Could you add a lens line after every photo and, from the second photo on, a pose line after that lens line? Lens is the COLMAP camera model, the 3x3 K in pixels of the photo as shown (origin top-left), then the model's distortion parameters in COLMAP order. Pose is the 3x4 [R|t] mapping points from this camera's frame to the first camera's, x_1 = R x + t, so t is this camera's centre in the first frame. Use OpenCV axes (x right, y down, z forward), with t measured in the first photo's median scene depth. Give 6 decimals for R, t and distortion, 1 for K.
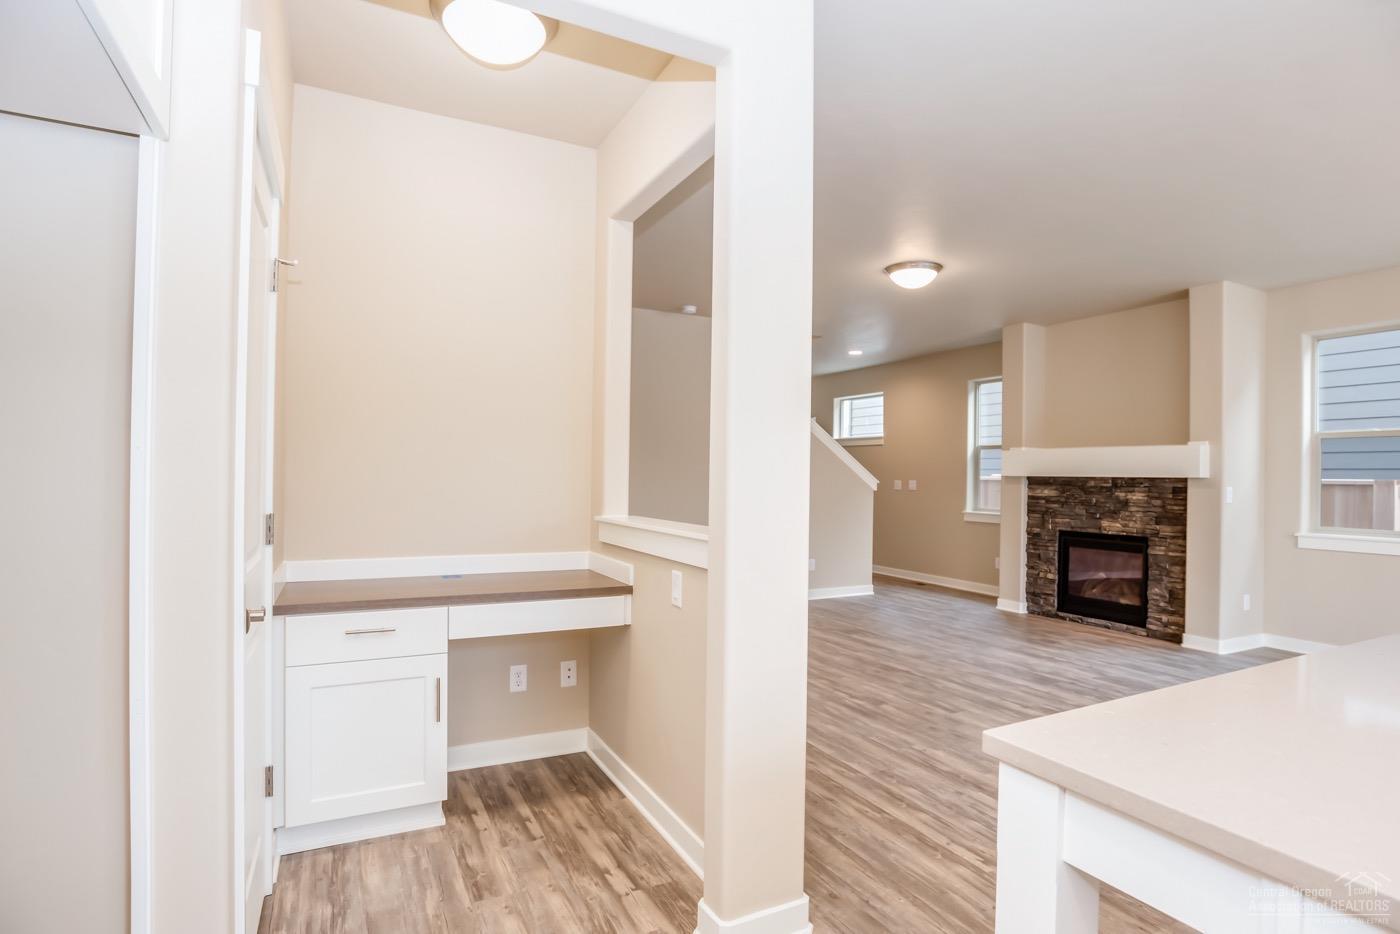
lens RADIAL K [[719.8, 0, 703.9], [0, 719.8, 473.6], [0, 0, 1]] dist [-0.055967, 0.024827]
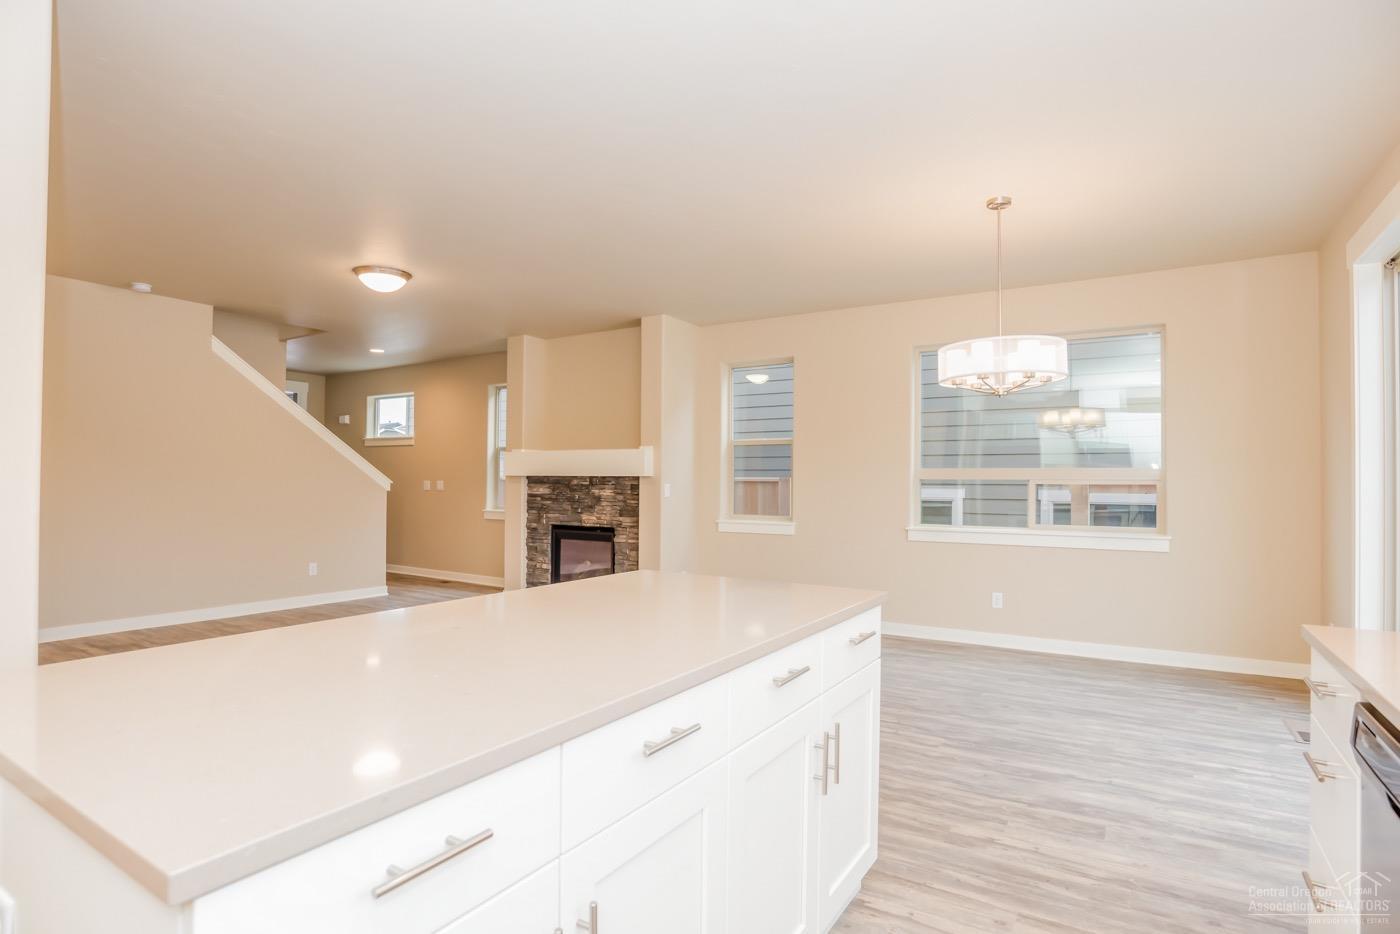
lens RADIAL K [[719.8, 0, 703.9], [0, 719.8, 473.6], [0, 0, 1]] dist [-0.055967, 0.024827]
pose [[0.861251, -0.002027, 0.508176, 0.146959], [0.002757, 0.999996, -0.000682, 0.002070], [-0.508172, 0.001988, 0.861253, -0.093279]]
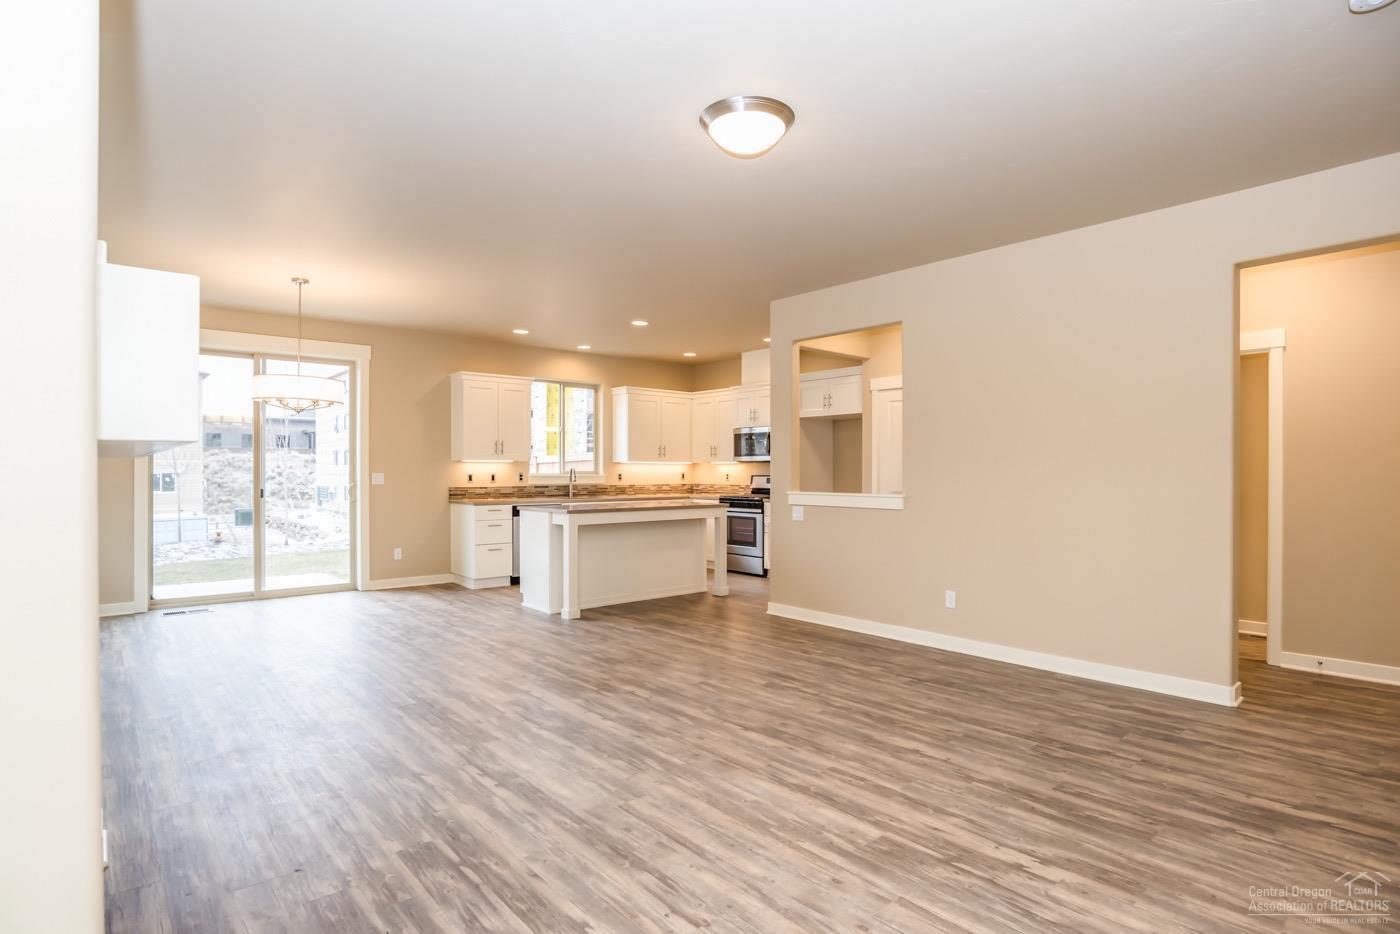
lens RADIAL K [[719.8, 0, 703.9], [0, 719.8, 473.6], [0, 0, 1]] dist [-0.055967, 0.024827]
pose [[-0.971053, -0.014332, -0.238434, 0.391045], [-0.014149, 0.999897, -0.002479, 0.010122], [0.238445, 0.000966, -0.971155, 1.314601]]
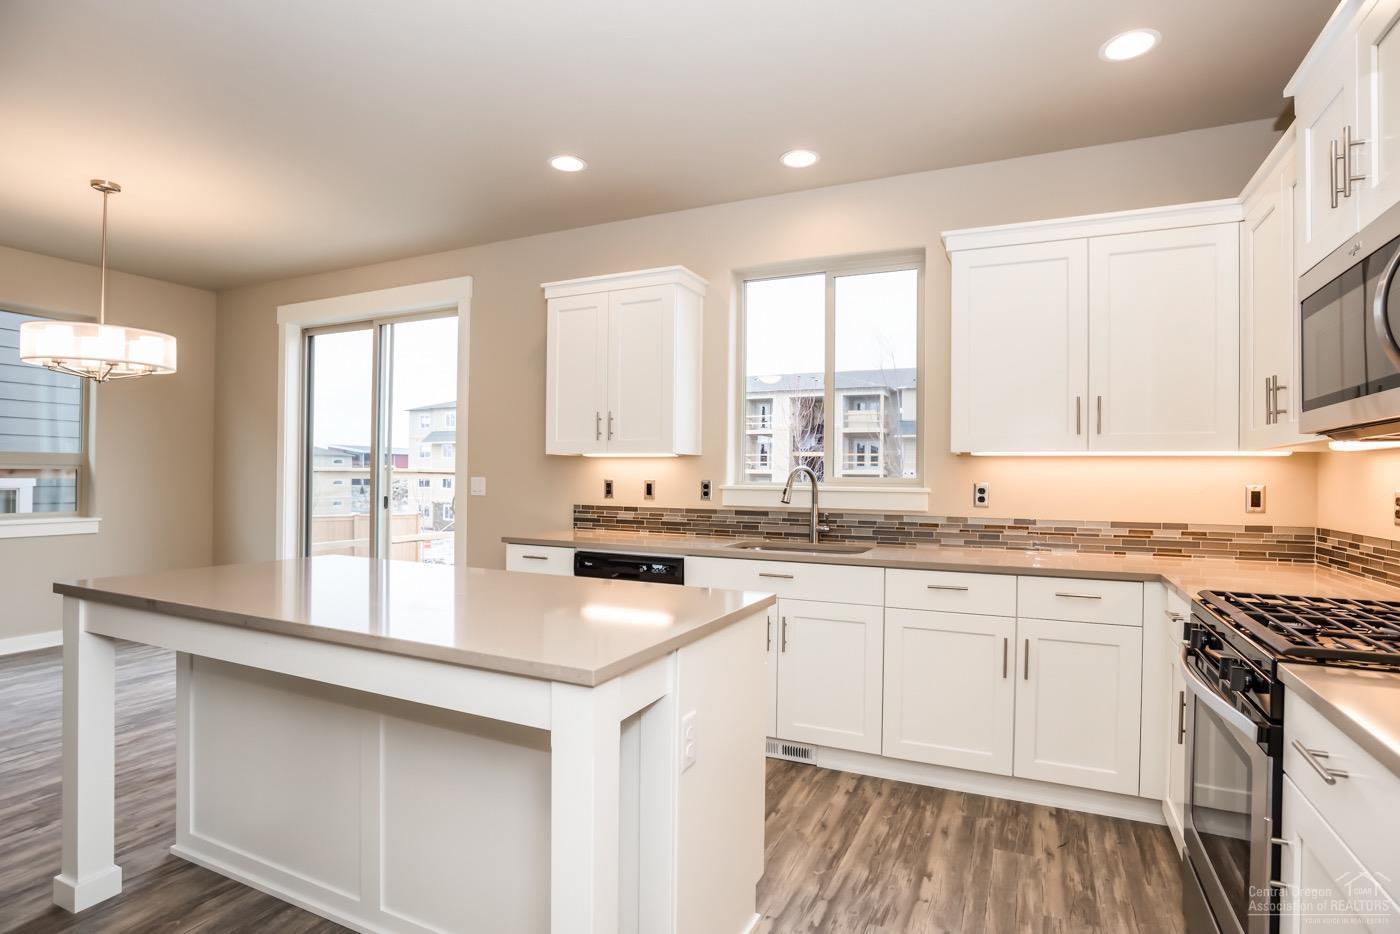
lens RADIAL K [[719.8, 0, 703.9], [0, 719.8, 473.6], [0, 0, 1]] dist [-0.055967, 0.024827]
pose [[-0.606370, -0.018476, 0.794968, -0.111969], [-0.020225, 0.999765, 0.007808, -0.000663], [-0.794925, -0.011344, -0.606601, 0.259072]]
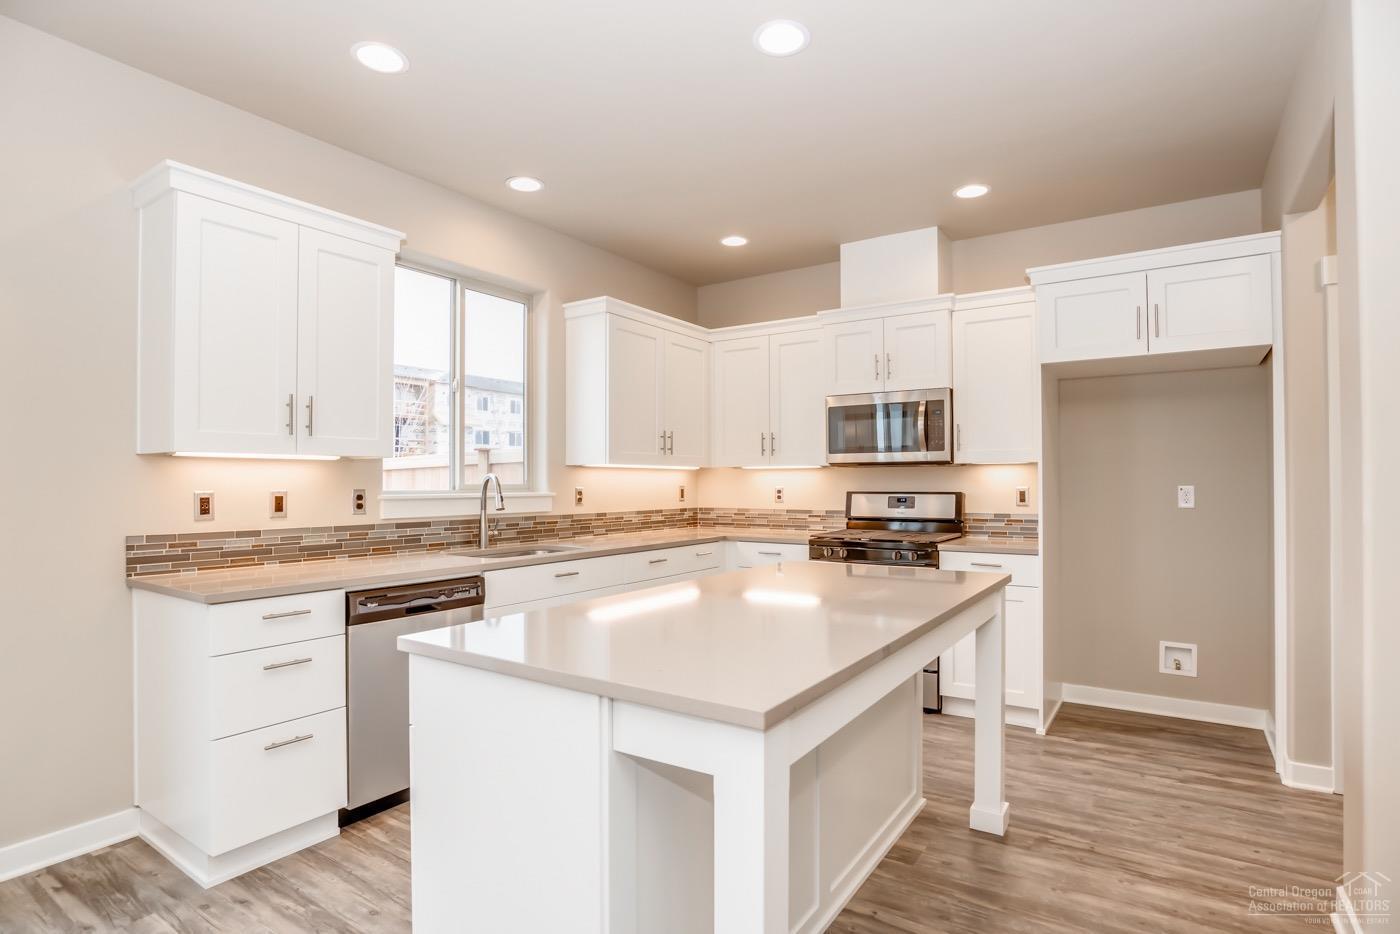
lens RADIAL K [[719.8, 0, 703.9], [0, 719.8, 473.6], [0, 0, 1]] dist [-0.055967, 0.024827]
pose [[-0.875164, -0.018415, -0.483476, 0.435768], [-0.008710, 0.999713, -0.022312, 0.007954], [0.483748, -0.015315, -0.875073, 0.448647]]
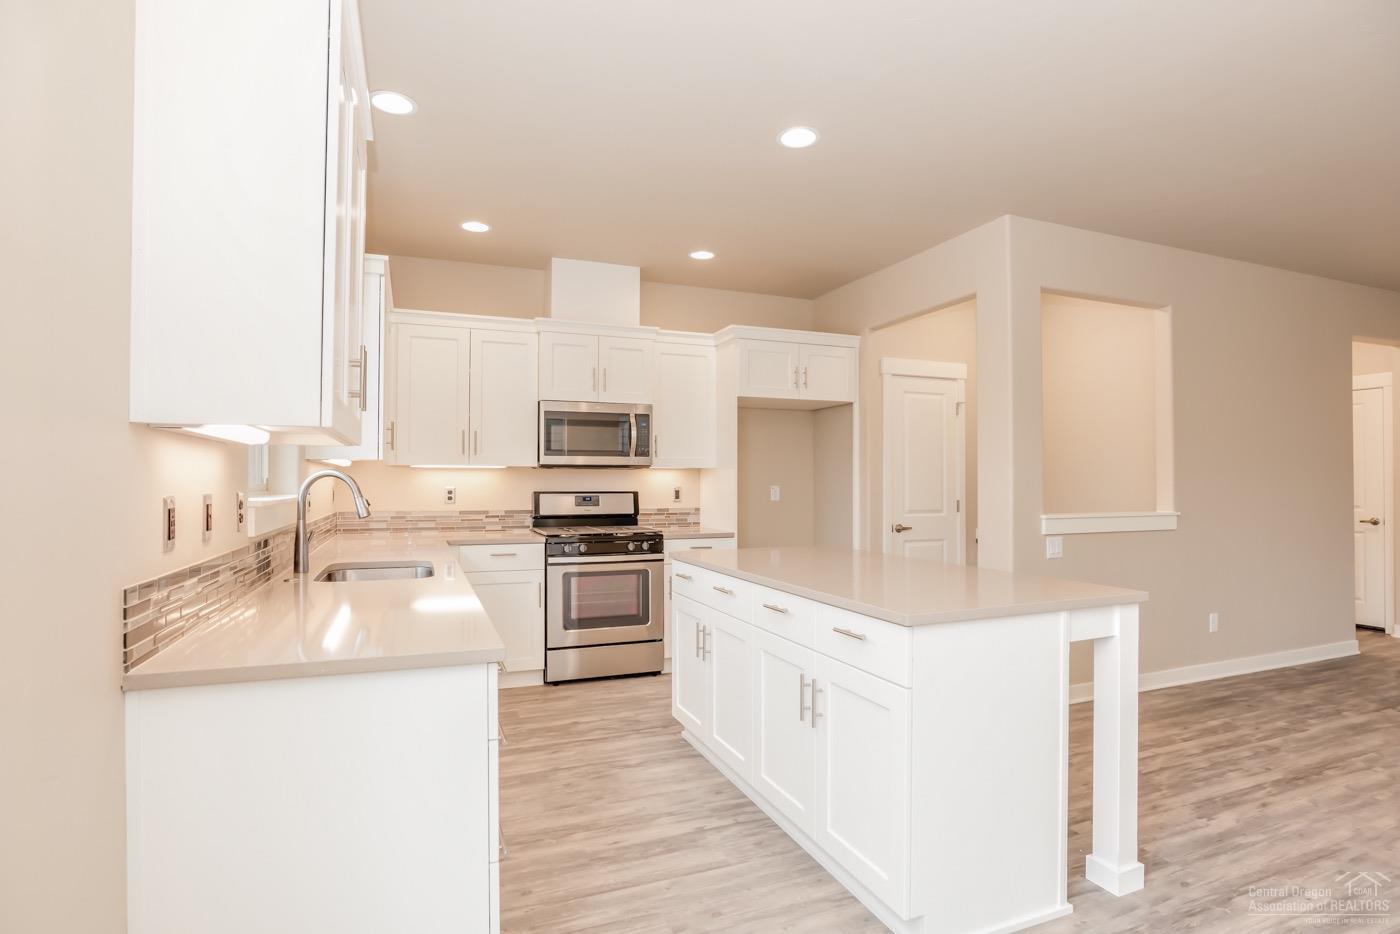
lens RADIAL K [[719.8, 0, 703.9], [0, 719.8, 473.6], [0, 0, 1]] dist [-0.055967, 0.024827]
pose [[-0.090372, -0.028935, -0.995488, 0.714075], [0.000866, 0.999575, -0.029133, 0.012102], [0.995908, -0.003495, -0.090308, 0.108533]]
